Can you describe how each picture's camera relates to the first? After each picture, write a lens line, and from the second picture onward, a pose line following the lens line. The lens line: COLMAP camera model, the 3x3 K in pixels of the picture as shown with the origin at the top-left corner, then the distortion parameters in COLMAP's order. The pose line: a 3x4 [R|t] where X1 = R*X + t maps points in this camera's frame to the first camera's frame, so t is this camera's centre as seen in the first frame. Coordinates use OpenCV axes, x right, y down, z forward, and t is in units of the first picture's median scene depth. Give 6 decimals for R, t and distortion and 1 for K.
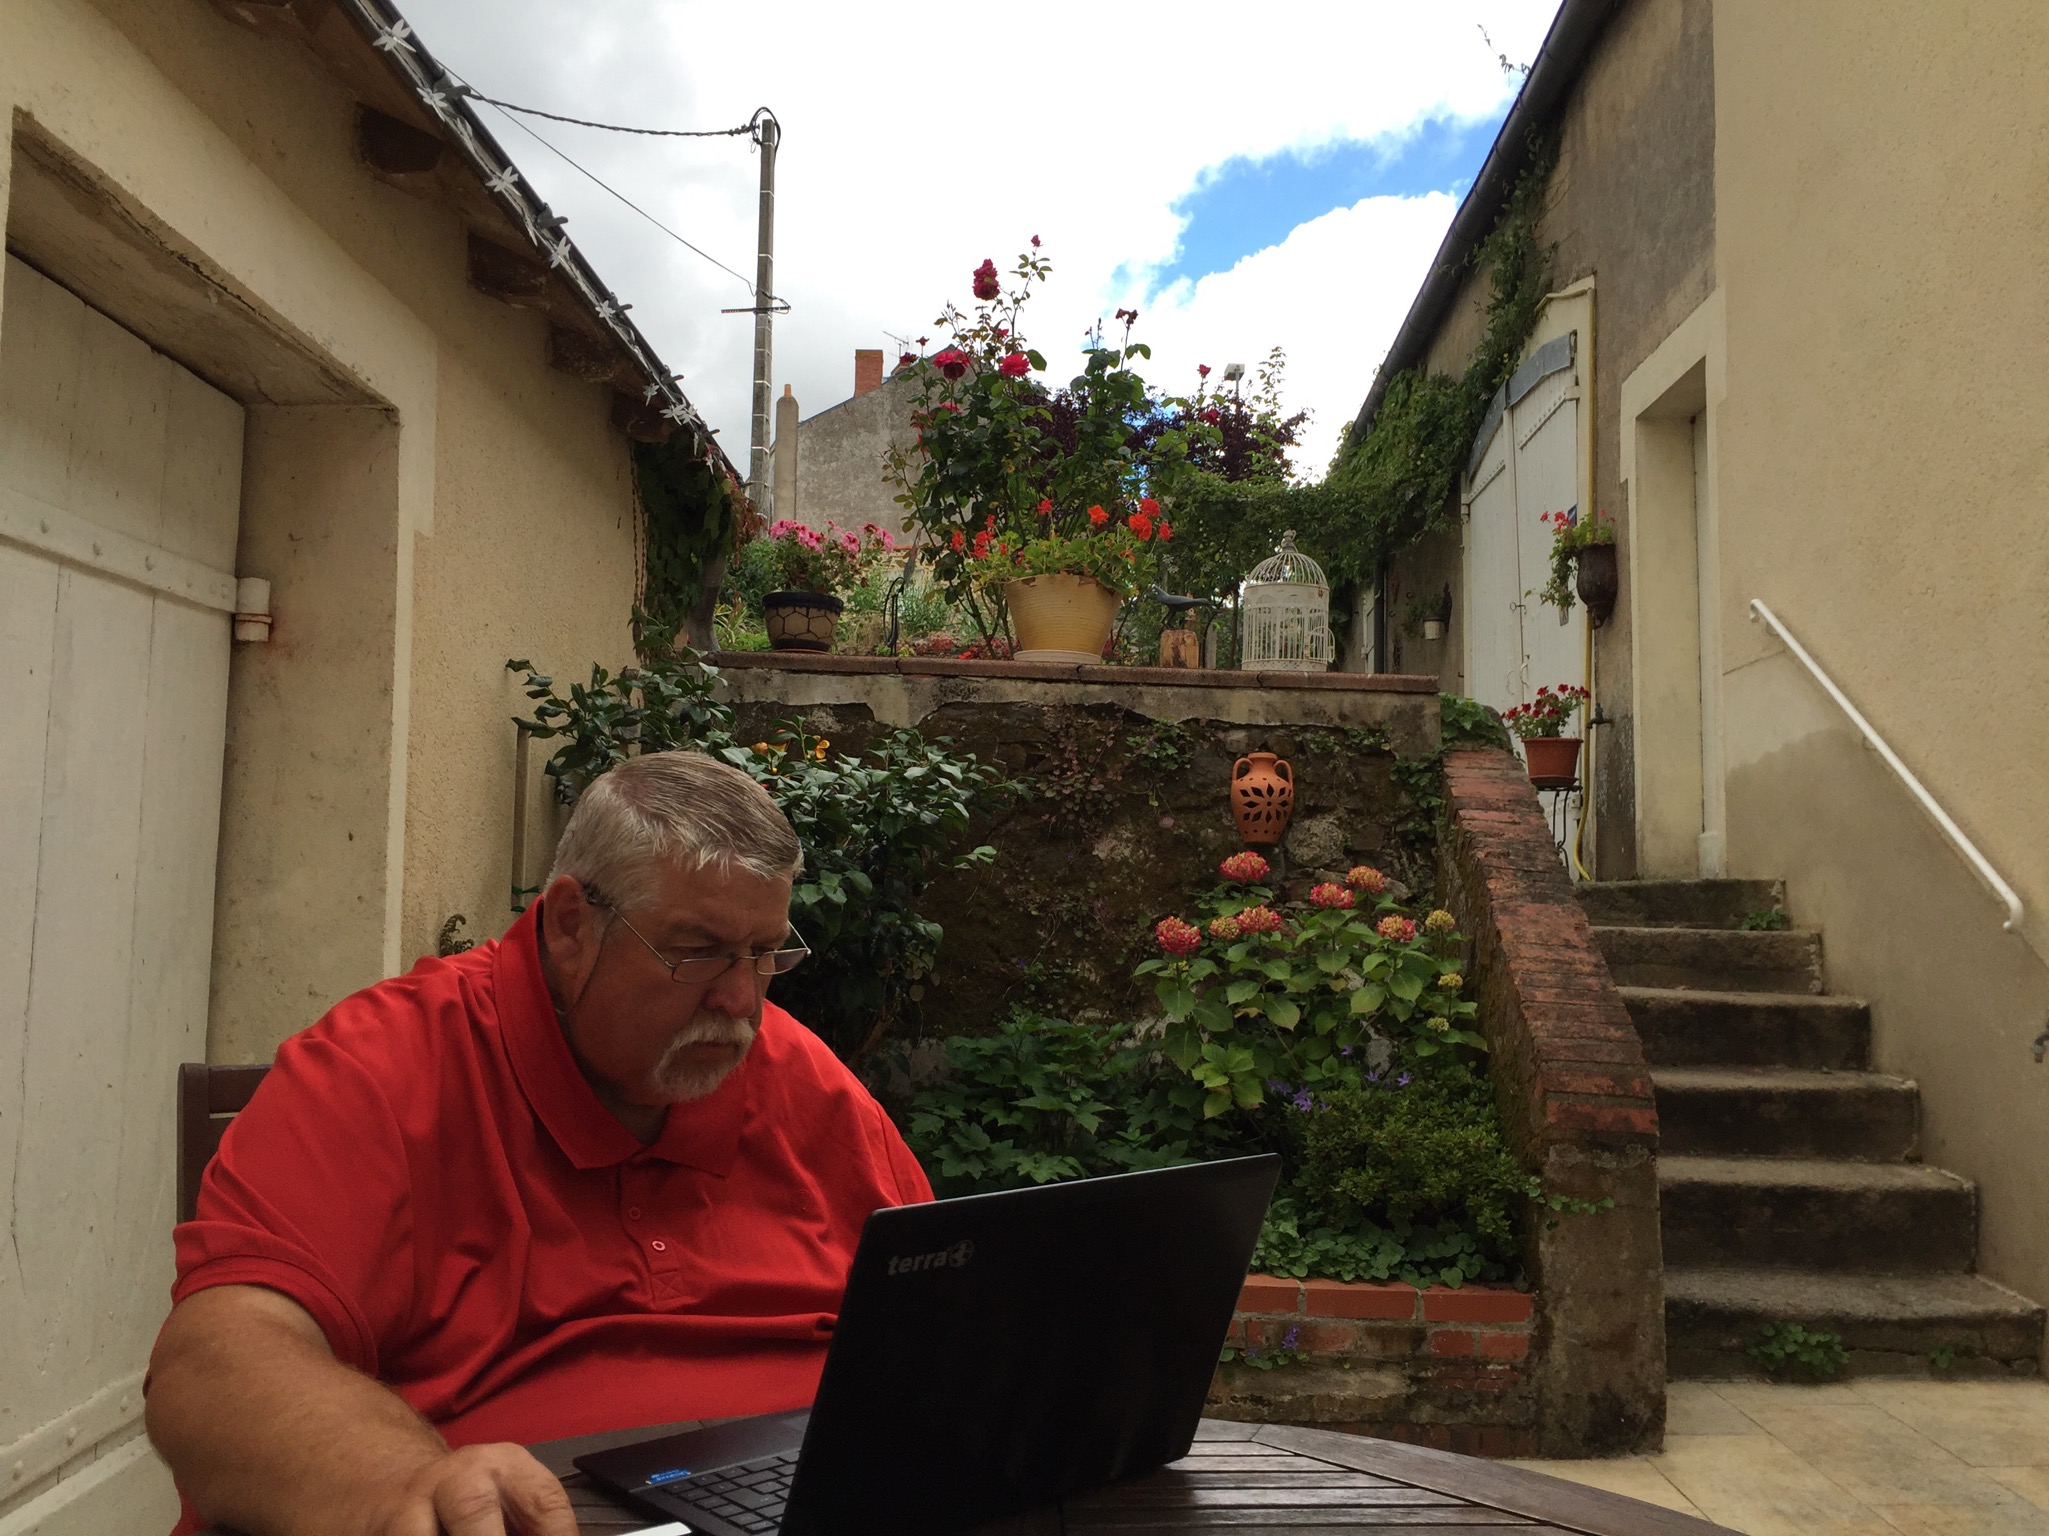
lens RADIAL K [[1755.8, 0, 1006.7], [0, 1755.8, 768.3], [0, 0, 1]] dist [0.055527, -0.077351]
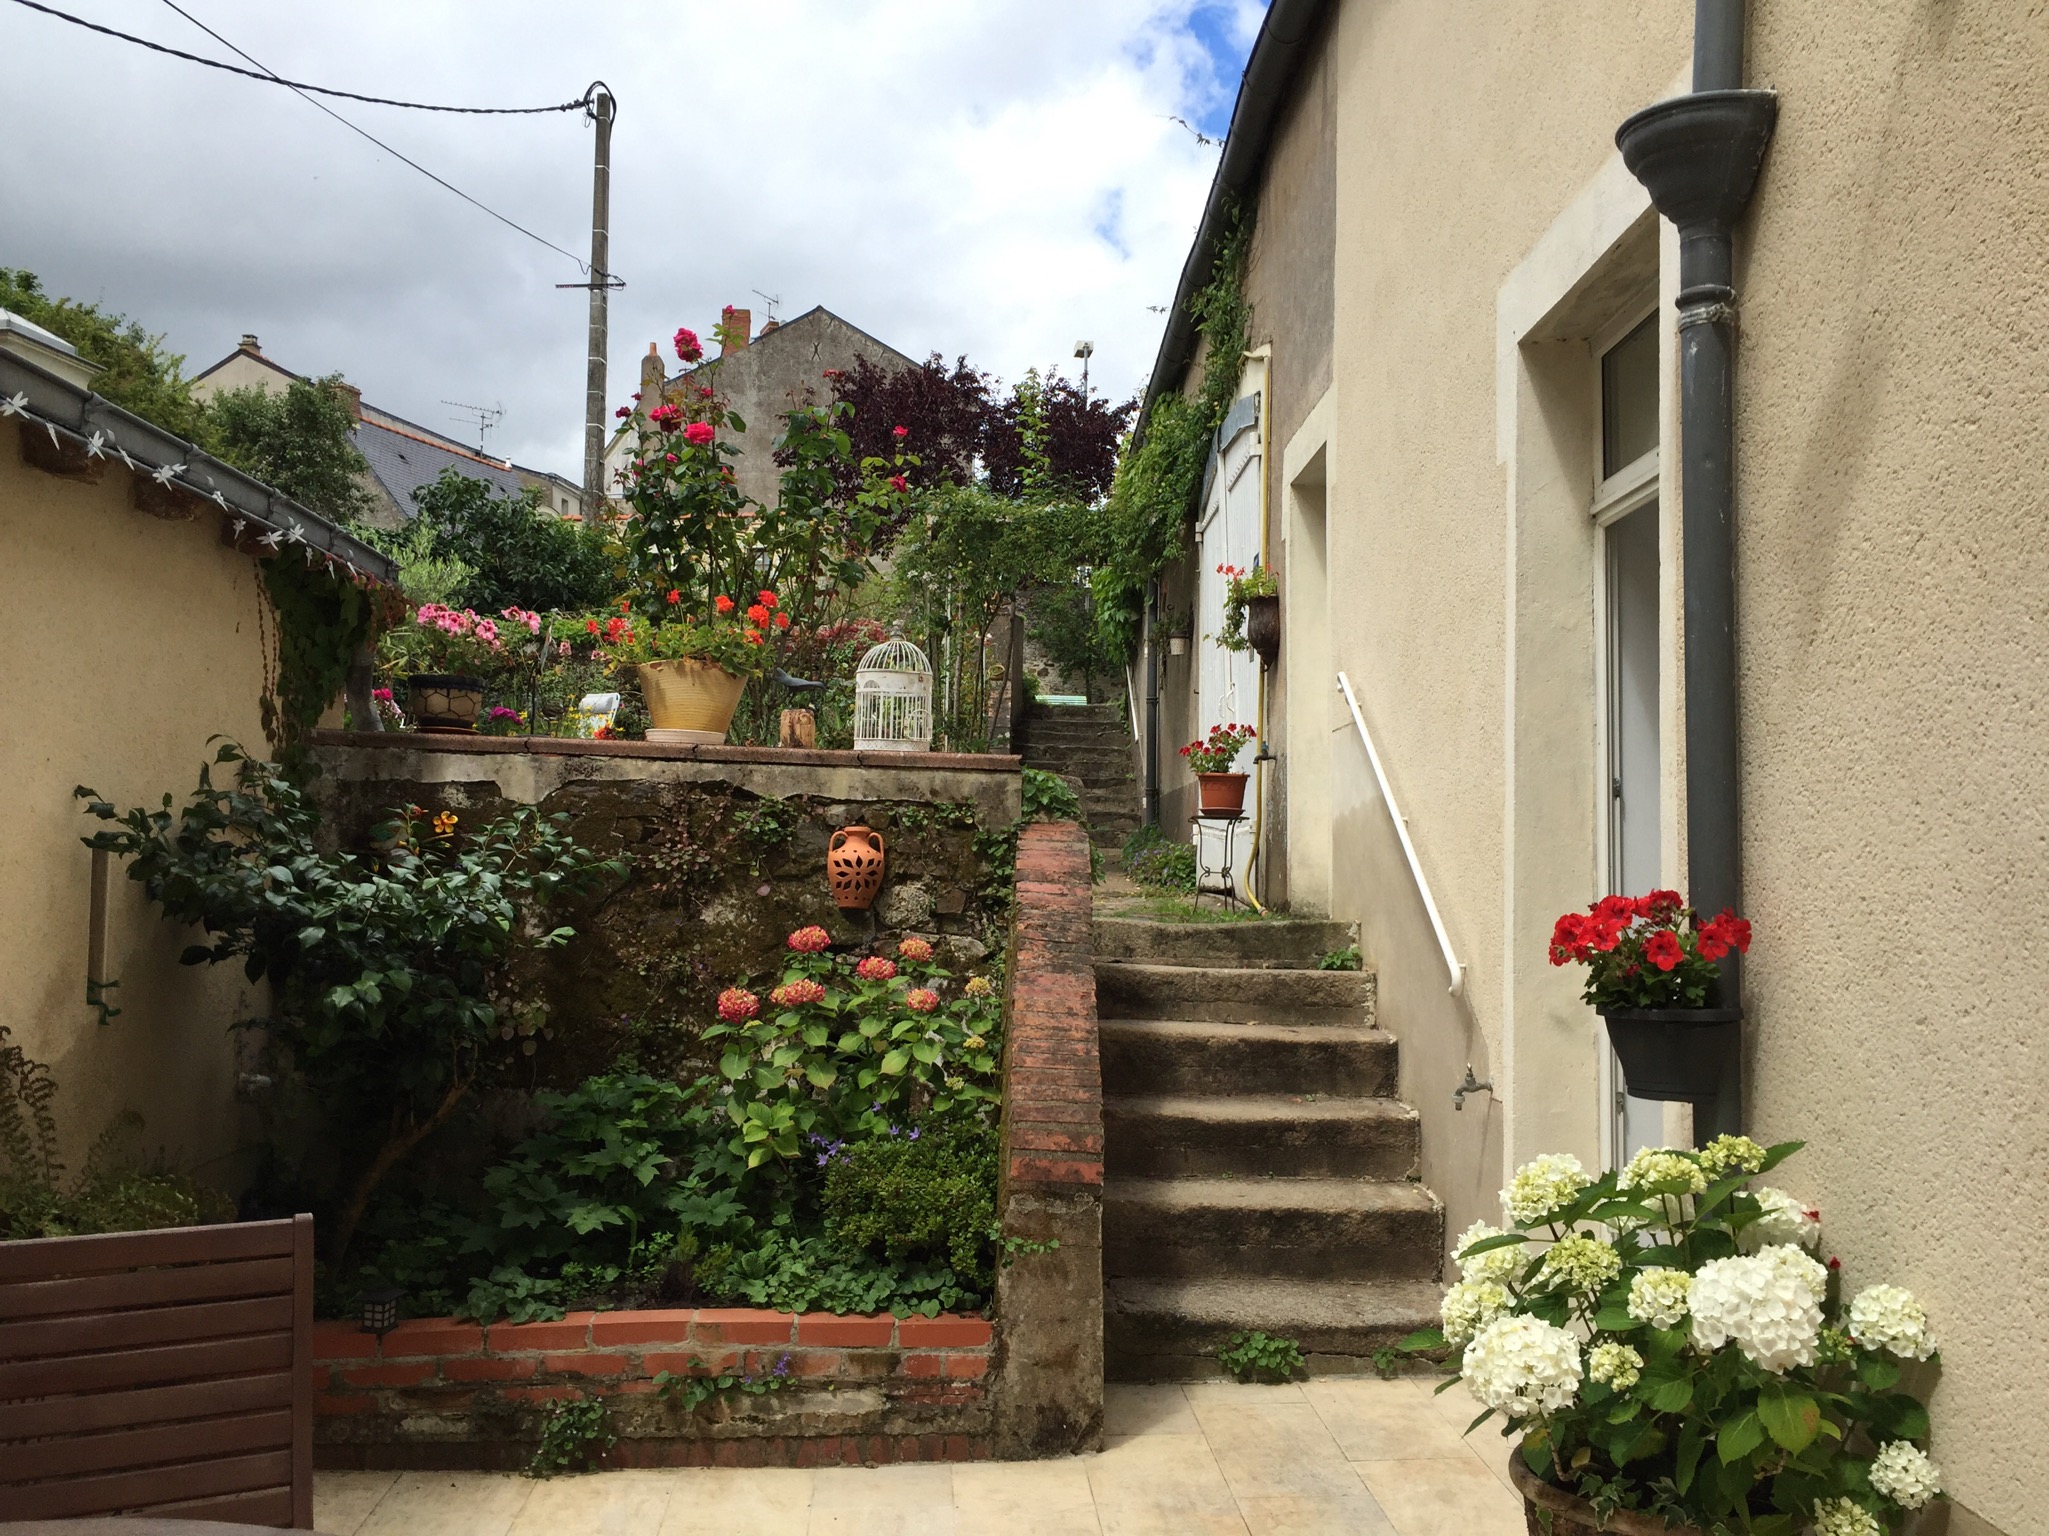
lens RADIAL K [[1755.8, 0, 1031.0], [0, 1755.8, 764.2], [0, 0, 1]] dist [0.055527, -0.077351]
pose [[0.997357, 0.003079, 0.072586, 0.174067], [-0.004946, 0.999661, 0.025551, -0.077308], [-0.072483, -0.025843, 0.997035, -0.121926]]
